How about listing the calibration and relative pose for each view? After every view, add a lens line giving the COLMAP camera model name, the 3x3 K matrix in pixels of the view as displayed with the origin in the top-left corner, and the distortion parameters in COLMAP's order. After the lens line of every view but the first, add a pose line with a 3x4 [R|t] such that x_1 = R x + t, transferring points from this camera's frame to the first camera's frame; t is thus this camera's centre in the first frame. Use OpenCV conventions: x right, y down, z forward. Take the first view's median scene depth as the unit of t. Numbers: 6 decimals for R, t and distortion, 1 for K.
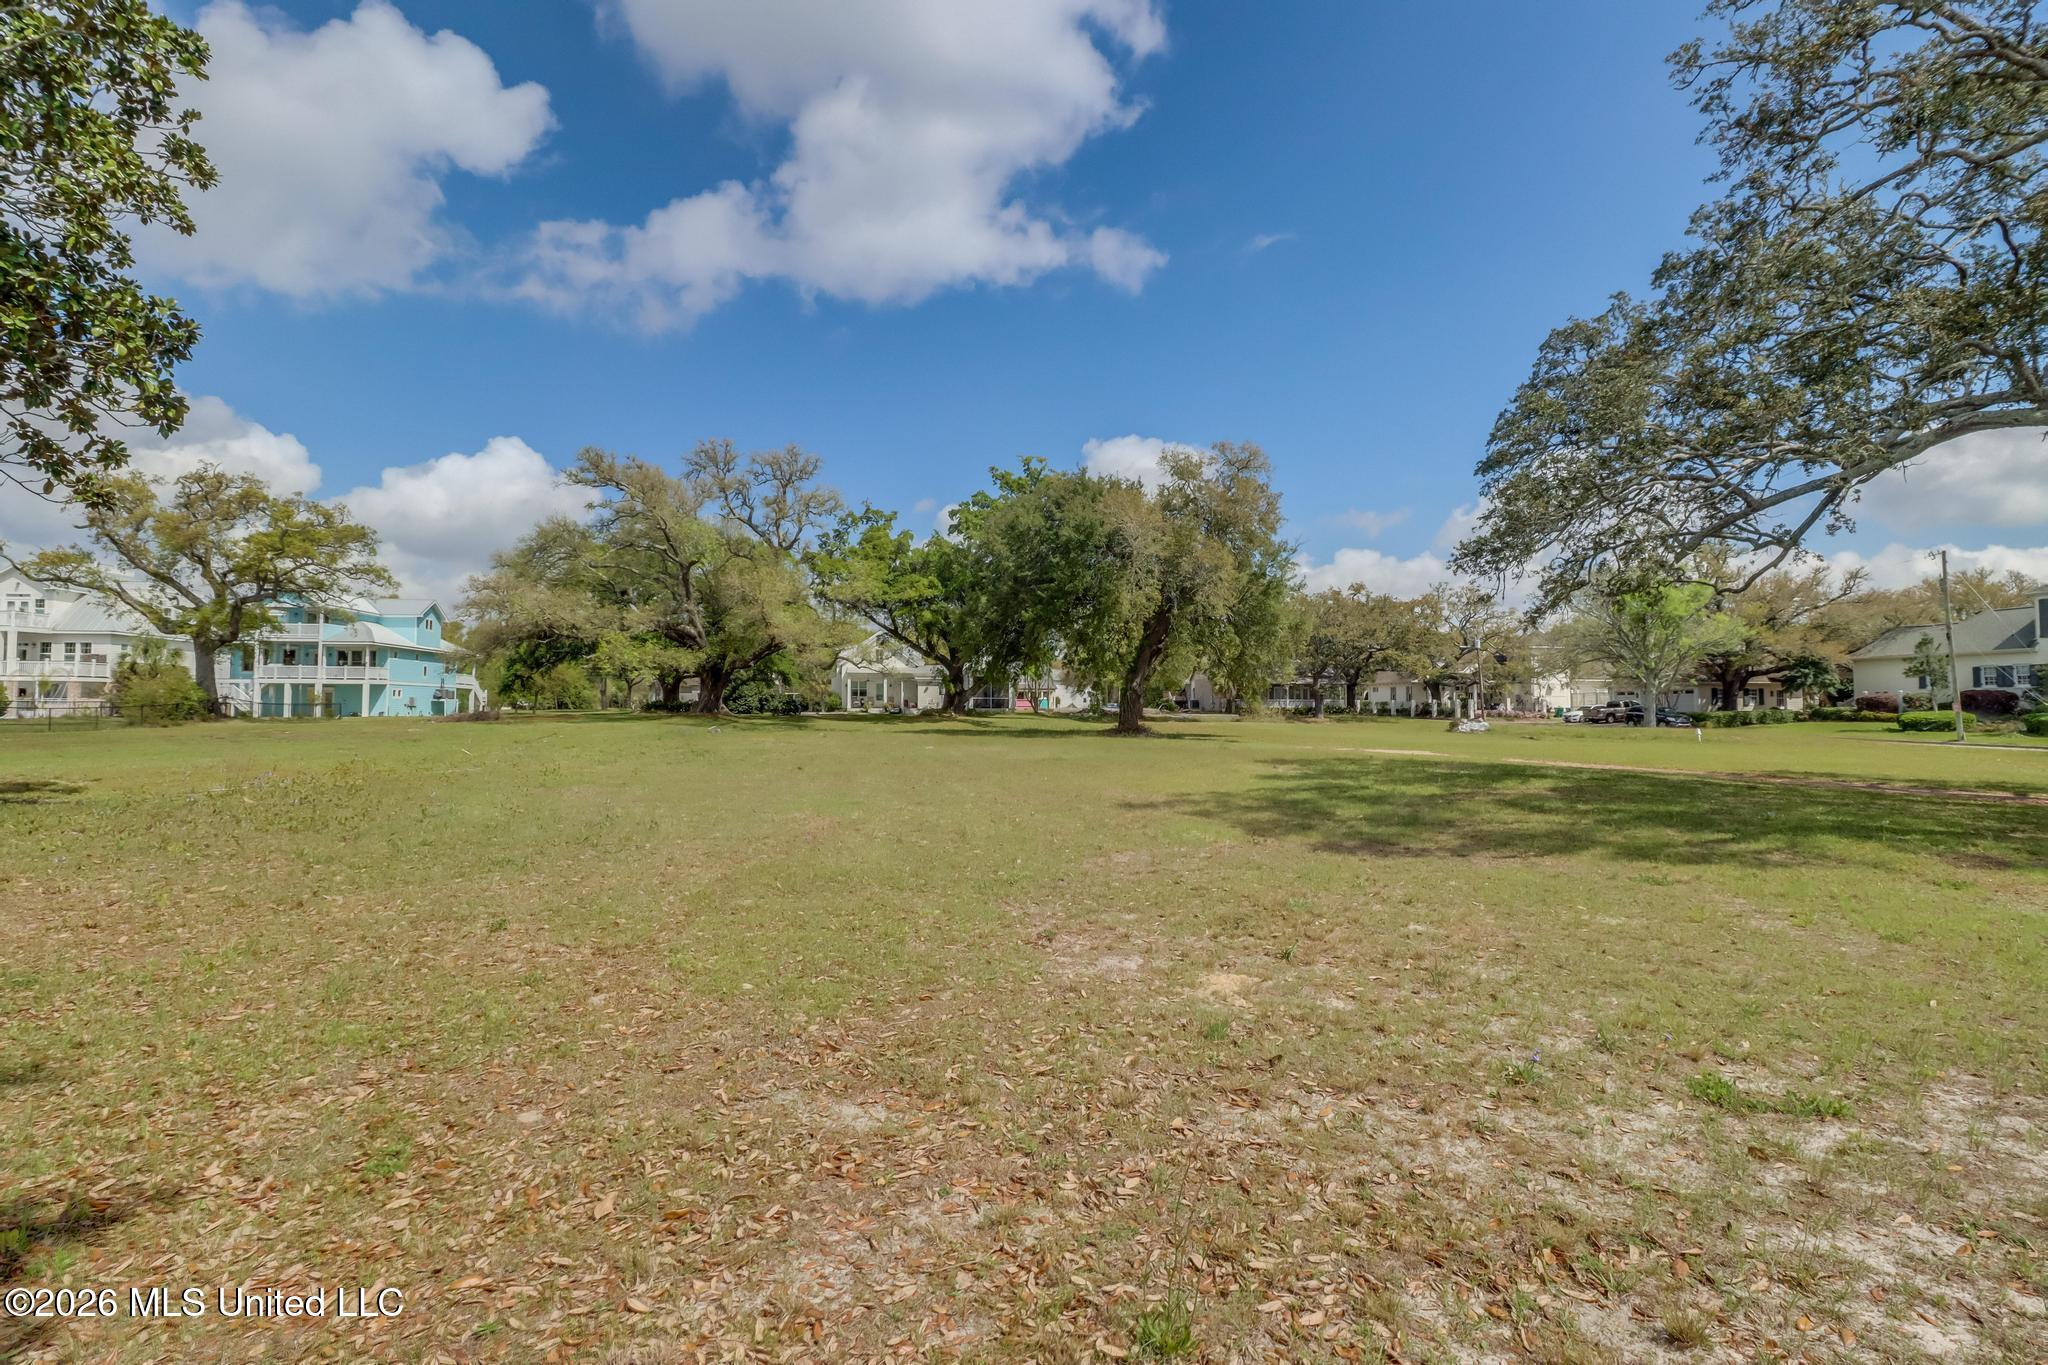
lens RADIAL K [[967.6, 0, 1031.1], [0, 967.6, 680.1], [0, 0, 1]] dist [0.001359, -0.011330]
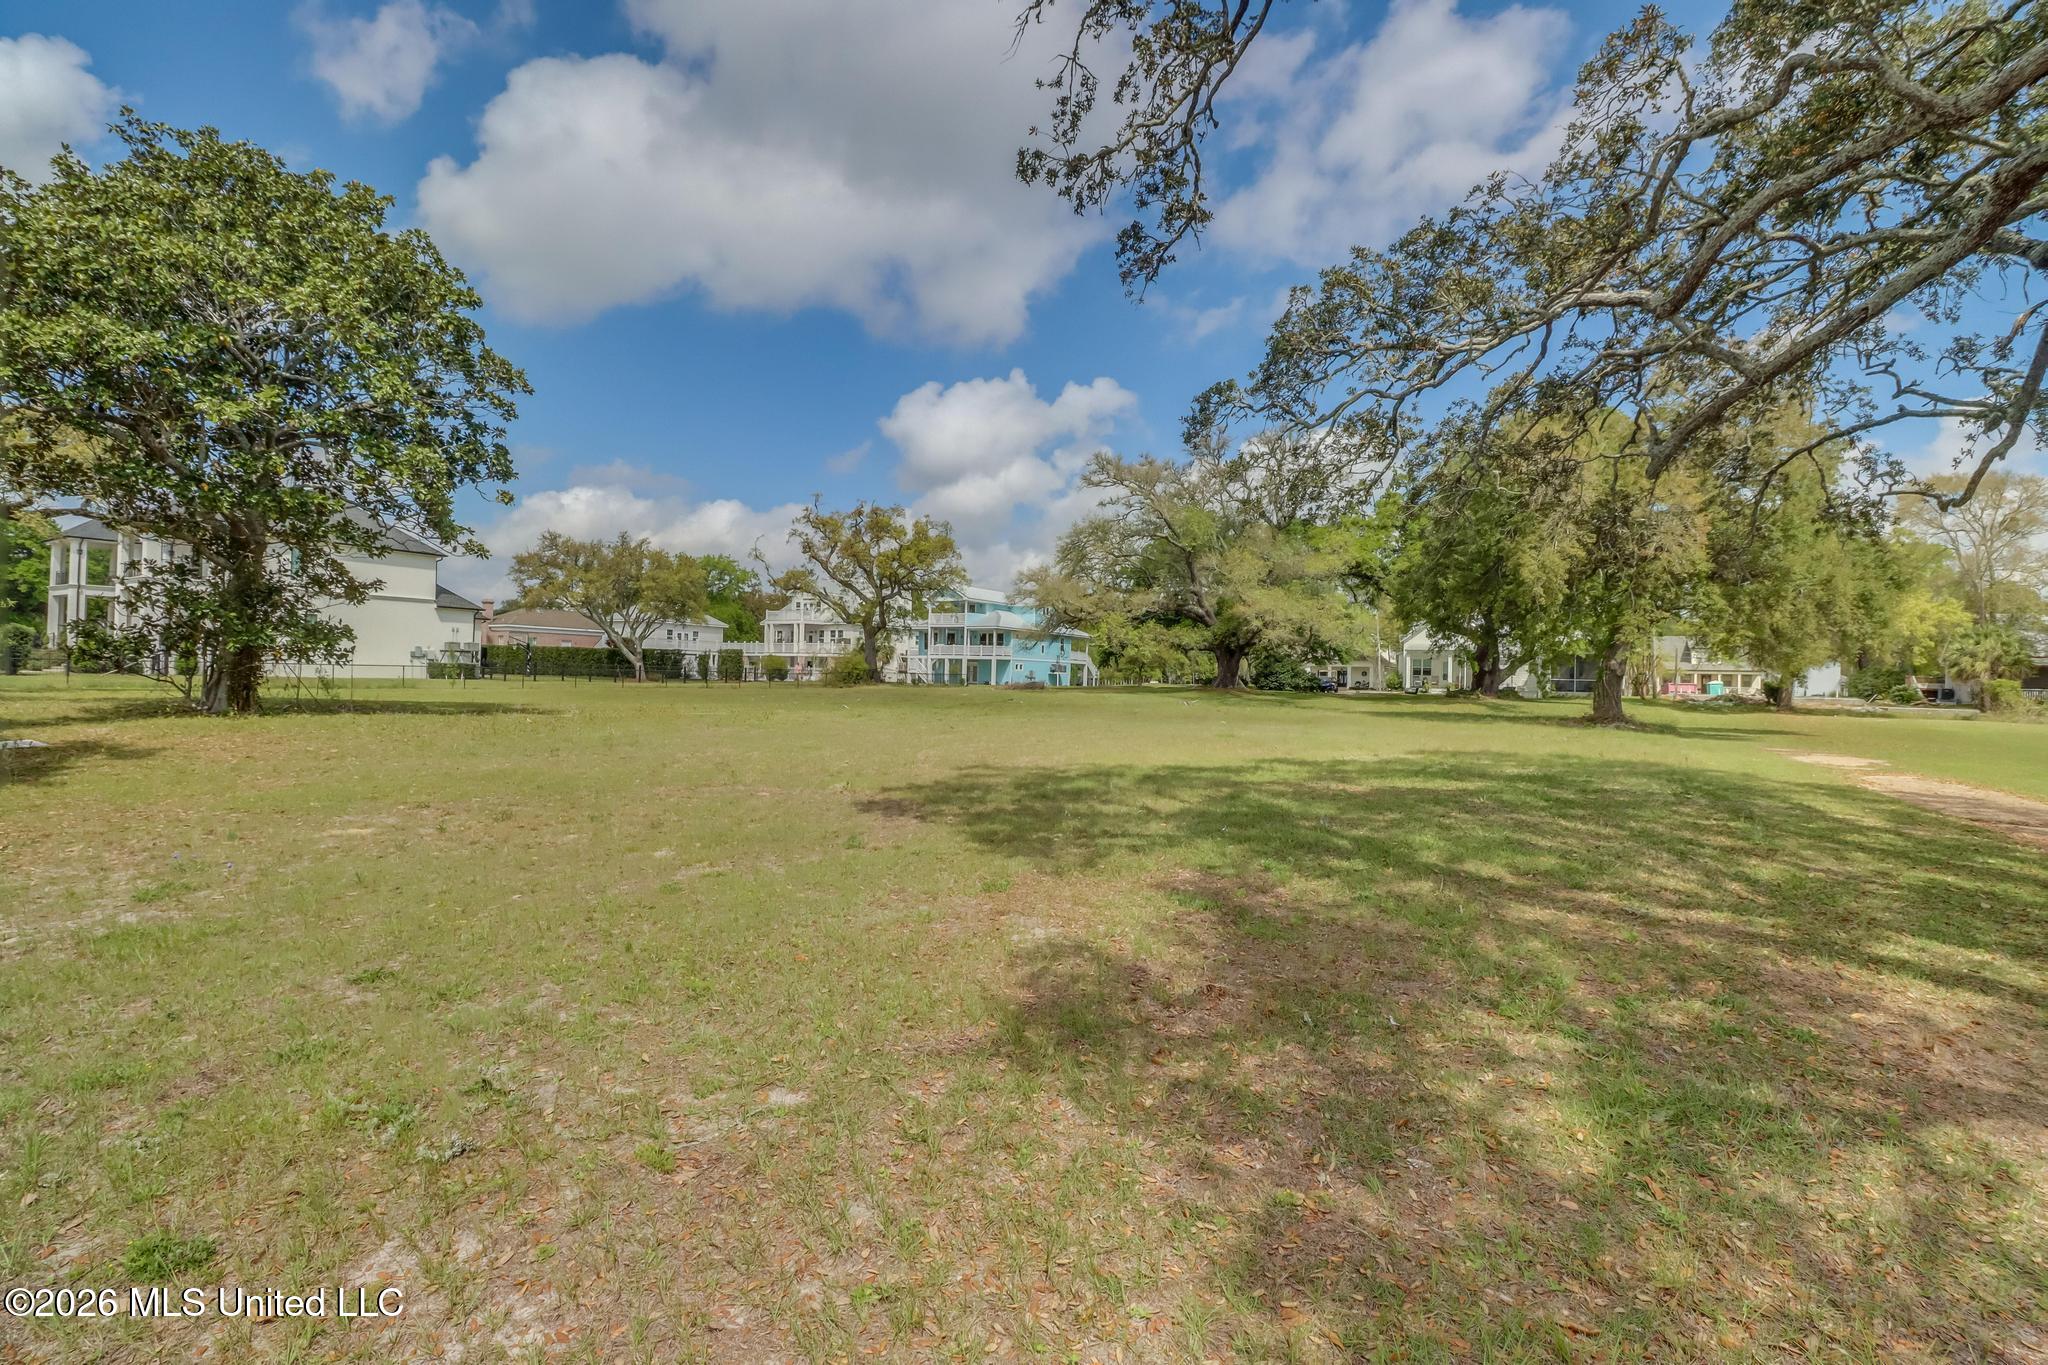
lens RADIAL K [[967.6, 0, 1031.1], [0, 967.6, 680.1], [0, 0, 1]] dist [0.001359, -0.011330]
pose [[0.769297, 0.017942, -0.638639, 0.179503], [-0.005094, 0.999746, 0.021951, 0.003411], [0.638871, -0.013634, 0.769193, 0.037977]]
